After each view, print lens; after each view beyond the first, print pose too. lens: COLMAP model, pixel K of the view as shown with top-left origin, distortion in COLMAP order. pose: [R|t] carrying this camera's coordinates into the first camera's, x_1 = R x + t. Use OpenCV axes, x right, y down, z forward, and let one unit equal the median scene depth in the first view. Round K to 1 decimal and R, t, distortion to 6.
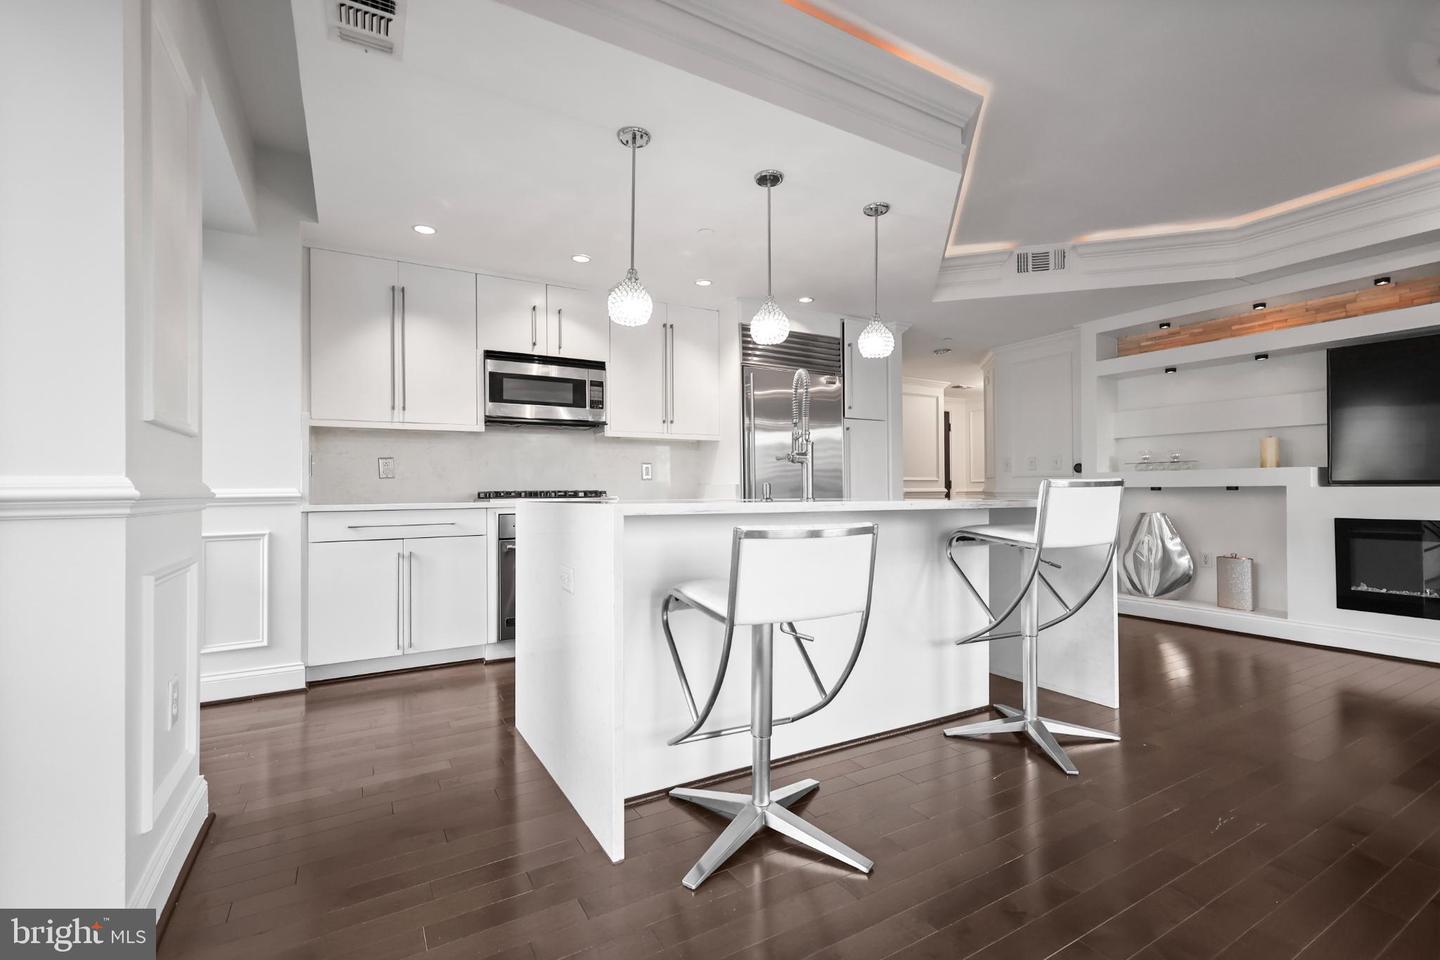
lens RADIAL K [[634.6, 0, 721.4], [0, 634.6, 483.1], [0, 0, 1]] dist [0.001527, 0.000323]
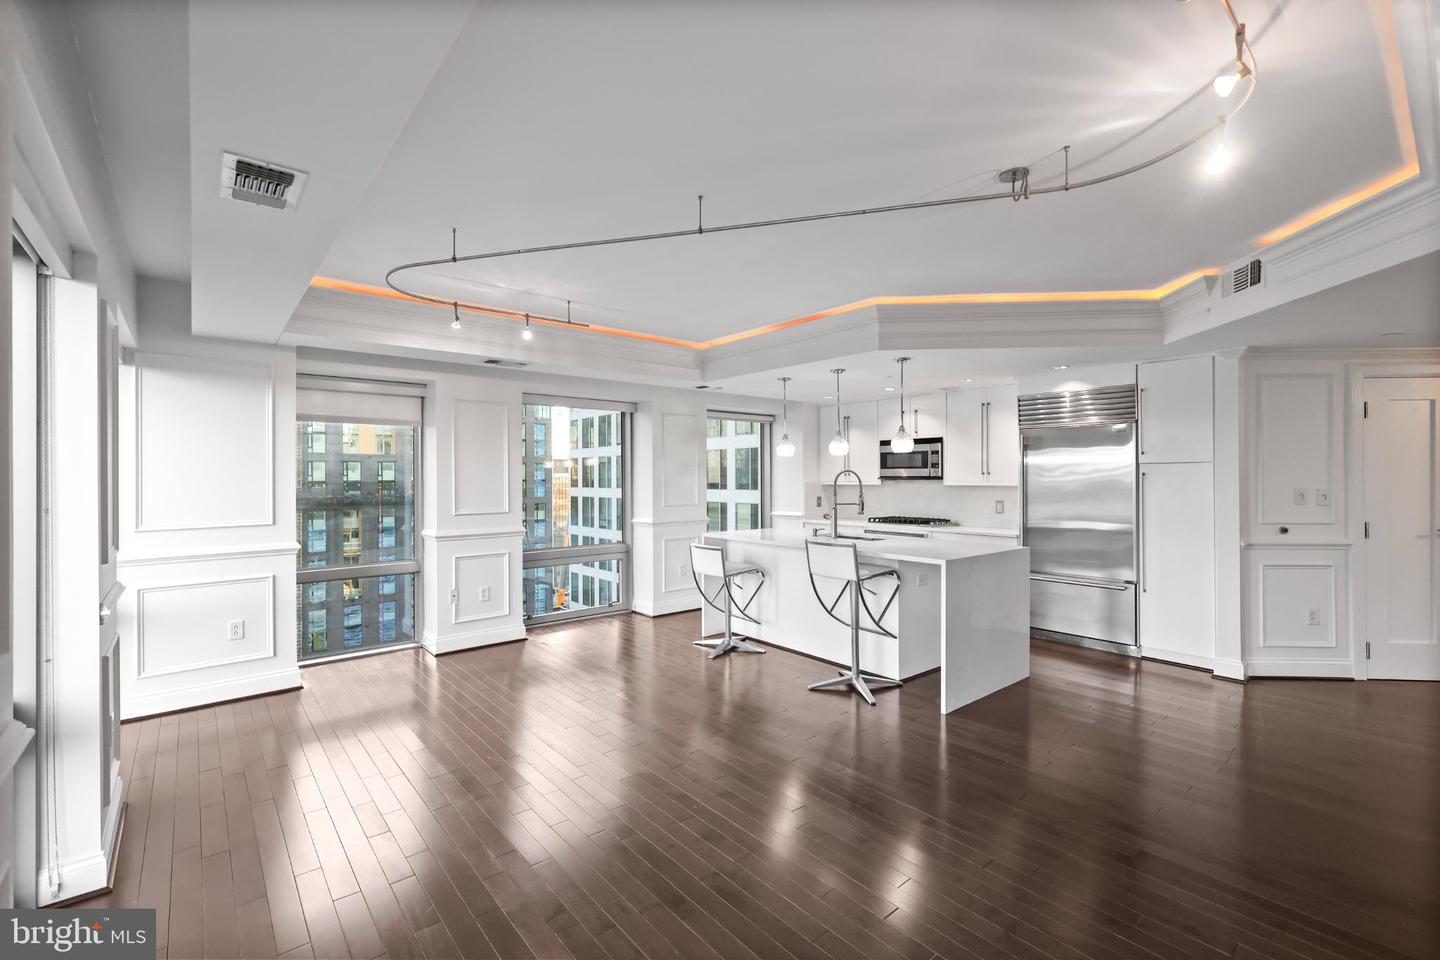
lens RADIAL K [[629.3, 0, 722.4], [0, 629.3, 477.7], [0, 0, 1]] dist [0.015463, 0.000083]
pose [[0.176334, 0.006296, -0.984310, 1.314872], [0.010939, 0.999905, 0.008355, -0.118718], [0.984270, -0.012240, 0.176248, 0.215757]]
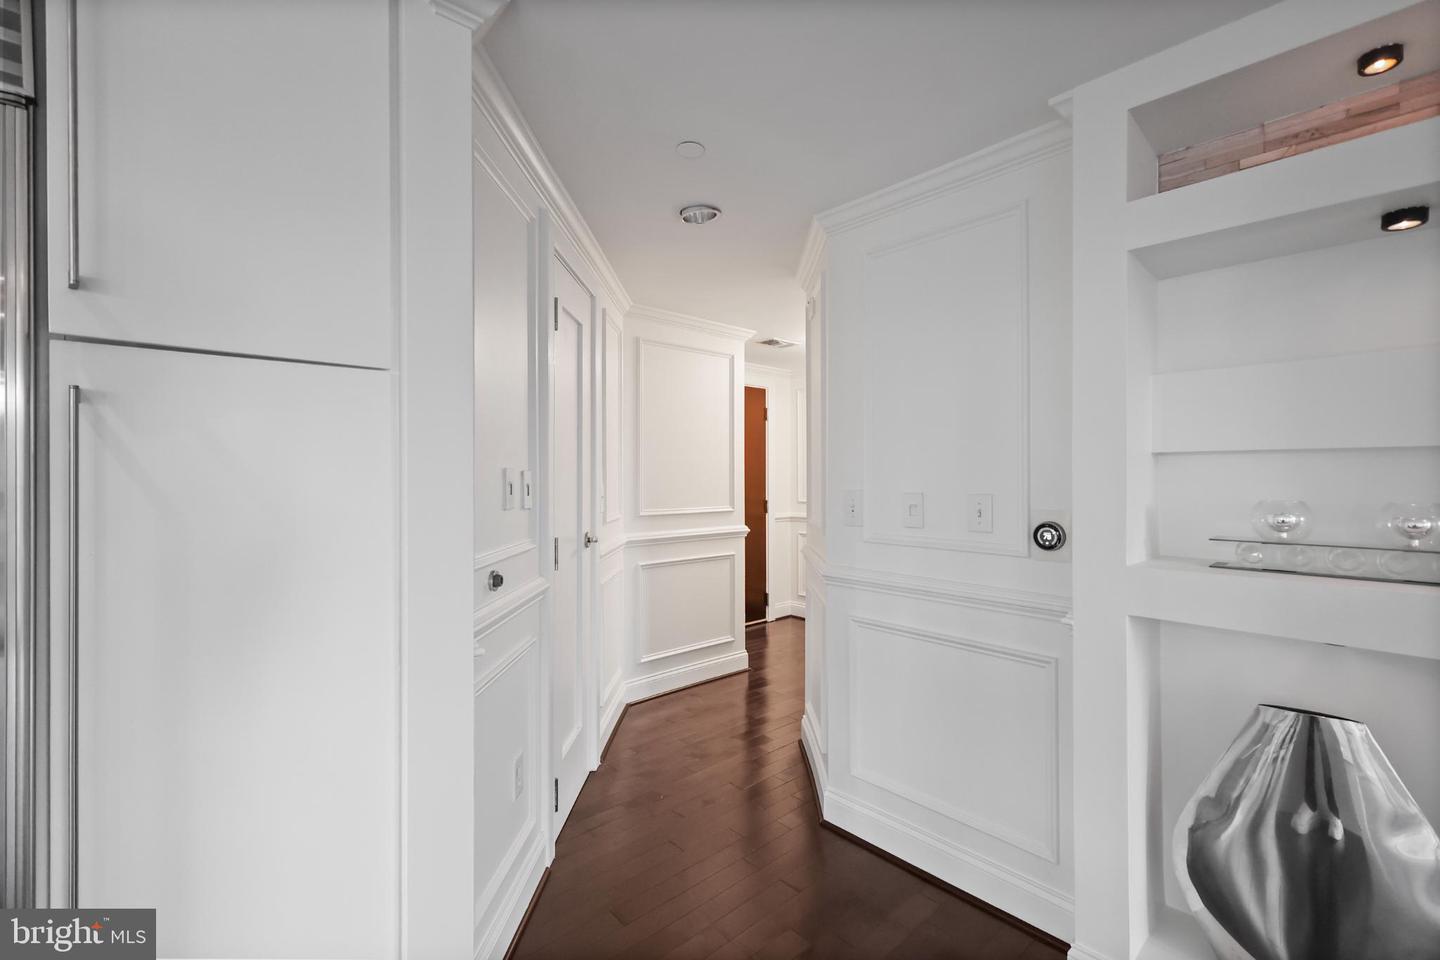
lens RADIAL K [[634.8, 0, 717.7], [0, 634.8, 474.9], [0, 0, 1]] dist [0.000171, -0.000025]
pose [[0.977196, 0.003076, 0.212319, 0.431031], [-0.004970, 0.999952, 0.008385, -0.080180], [-0.212283, -0.009249, 0.977164, 0.956916]]
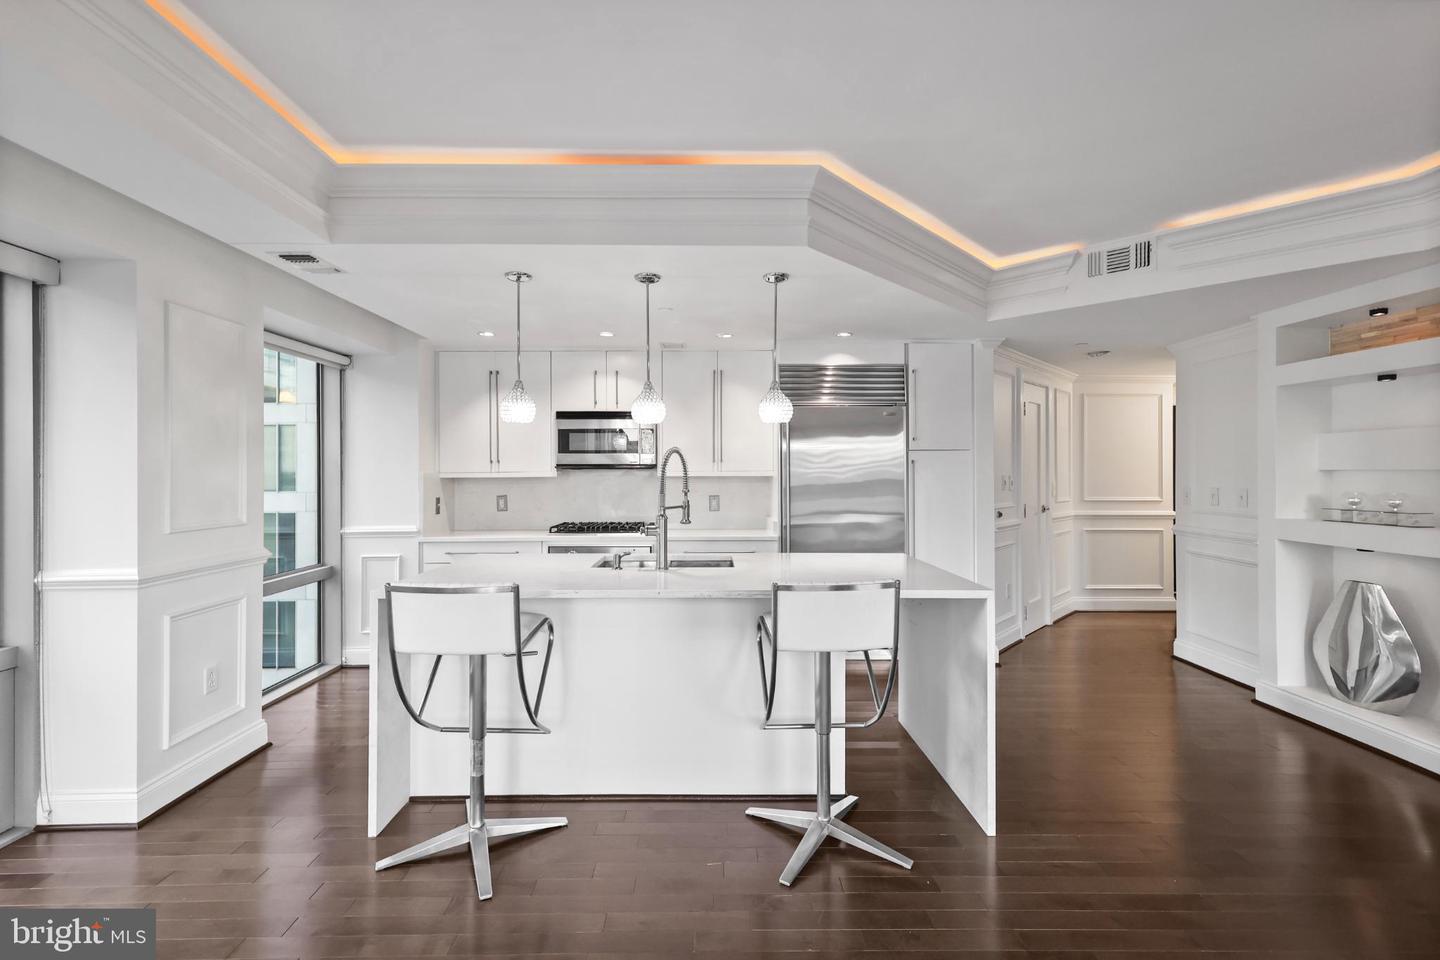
lens RADIAL K [[645.1, 0, 715.5], [0, 645.1, 467.3], [0, 0, 1]] dist [0.007382, 0.000497]
pose [[0.871028, 0.002101, -0.491229, 0.509649], [0.001354, 0.999977, 0.006679, -0.104827], [0.491231, -0.006483, 0.871005, 0.045160]]
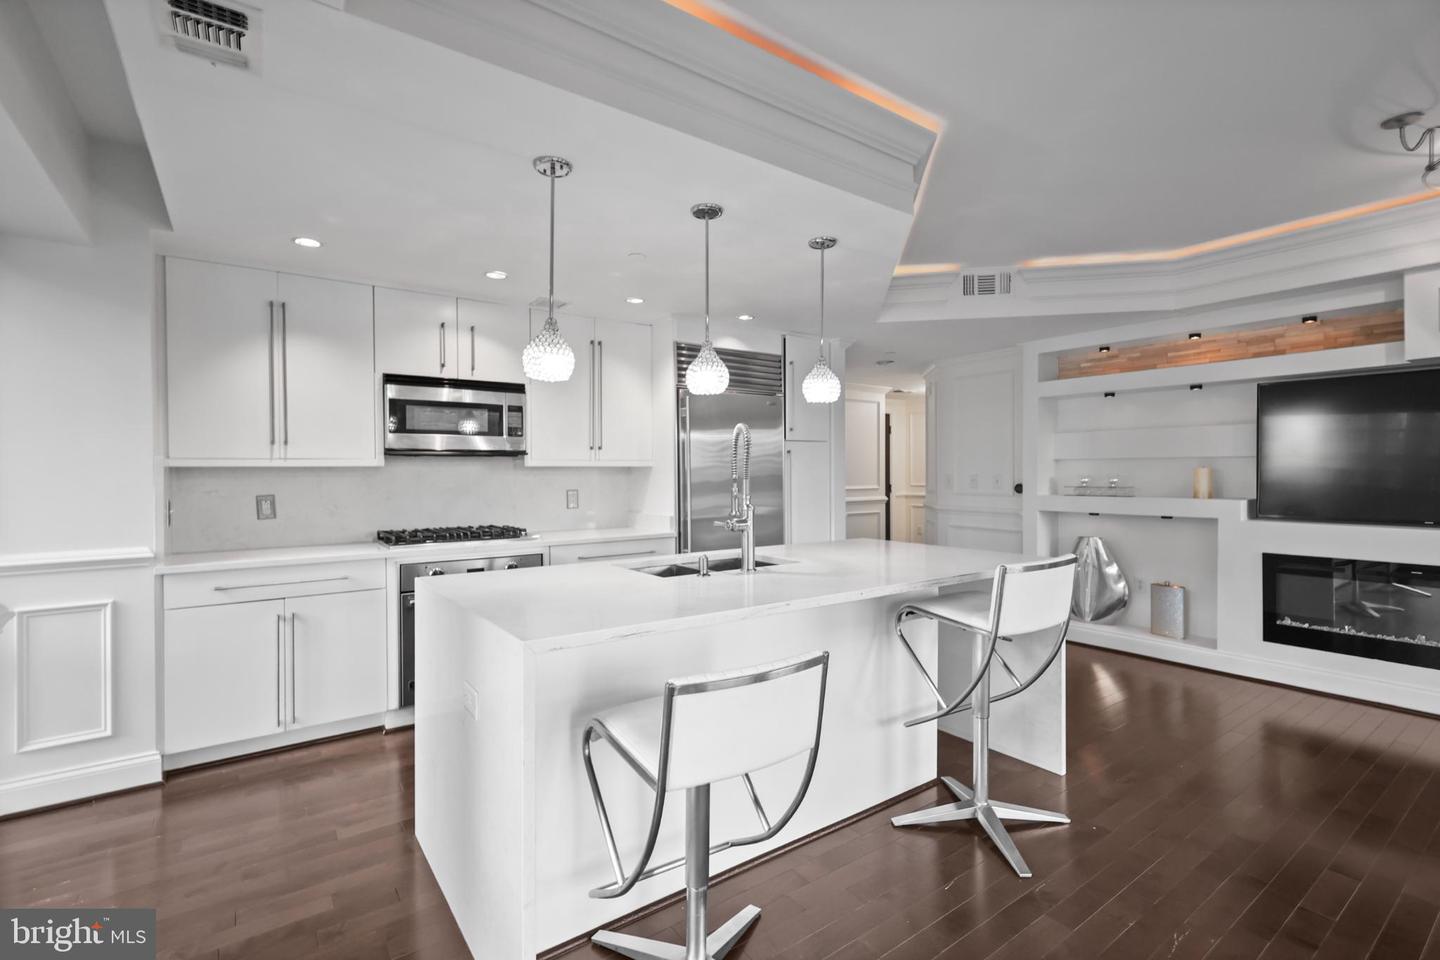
lens RADIAL K [[657.8, 0, 721.9], [0, 657.8, 475.3], [0, 0, 1]] dist [0.003069, 0.000360]
pose [[0.995016, 0.000746, 0.099712, 0.002268], [-0.002451, 0.999853, 0.016981, -0.082430], [-0.099684, -0.017141, 0.994871, 0.041622]]
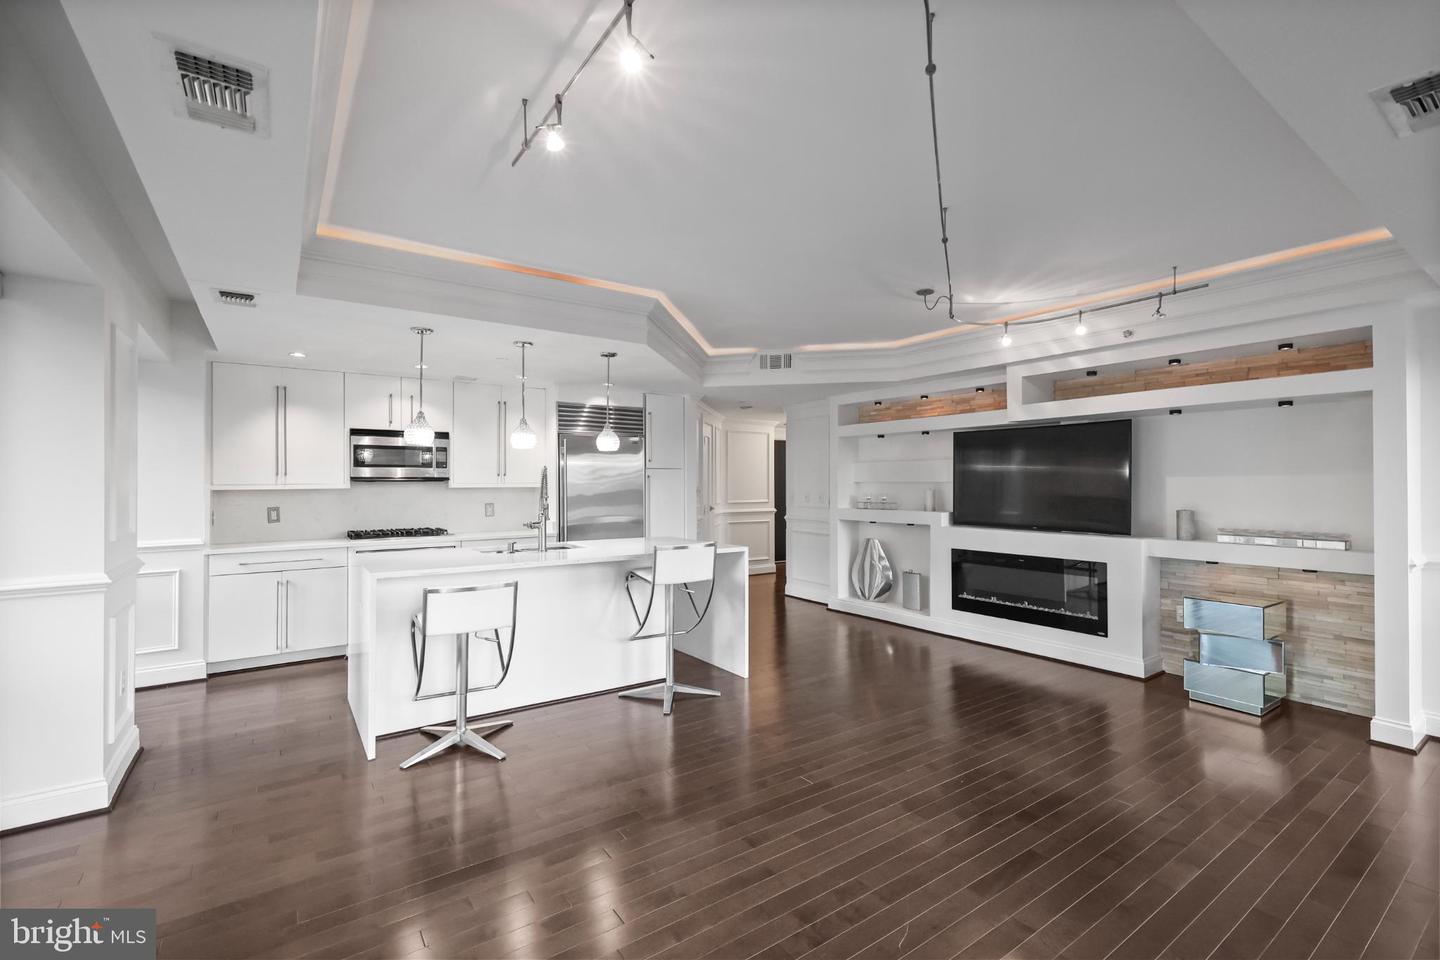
lens RADIAL K [[629.2, 0, 721.6], [0, 629.2, 480.2], [0, 0, 1]] dist [0.002073, 0.000203]
pose [[0.996290, 0.004570, 0.085942, 0.295513], [-0.005130, 0.999967, 0.006297, -0.108098], [-0.085910, -0.006714, 0.996280, -0.401054]]
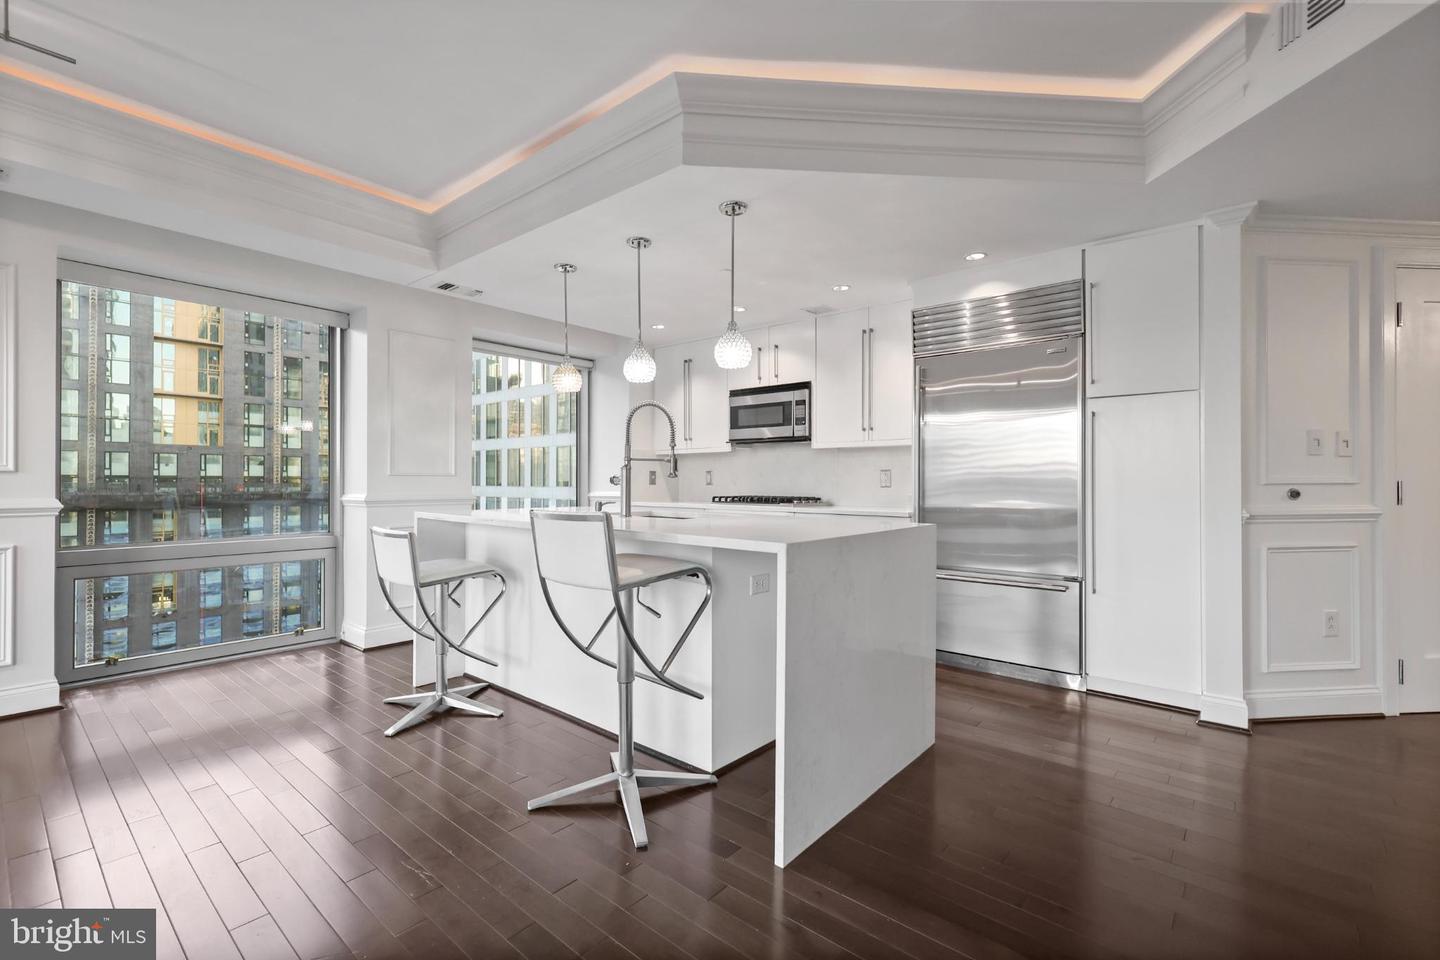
lens RADIAL K [[626.1, 0, 720.3], [0, 626.1, 476.8], [0, 0, 1]] dist [0.002539, -0.000570]
pose [[0.334610, 0.004064, -0.942348, 0.845033], [0.004811, 0.999970, 0.006020, -0.033513], [0.942344, -0.006548, 0.334581, 0.519394]]
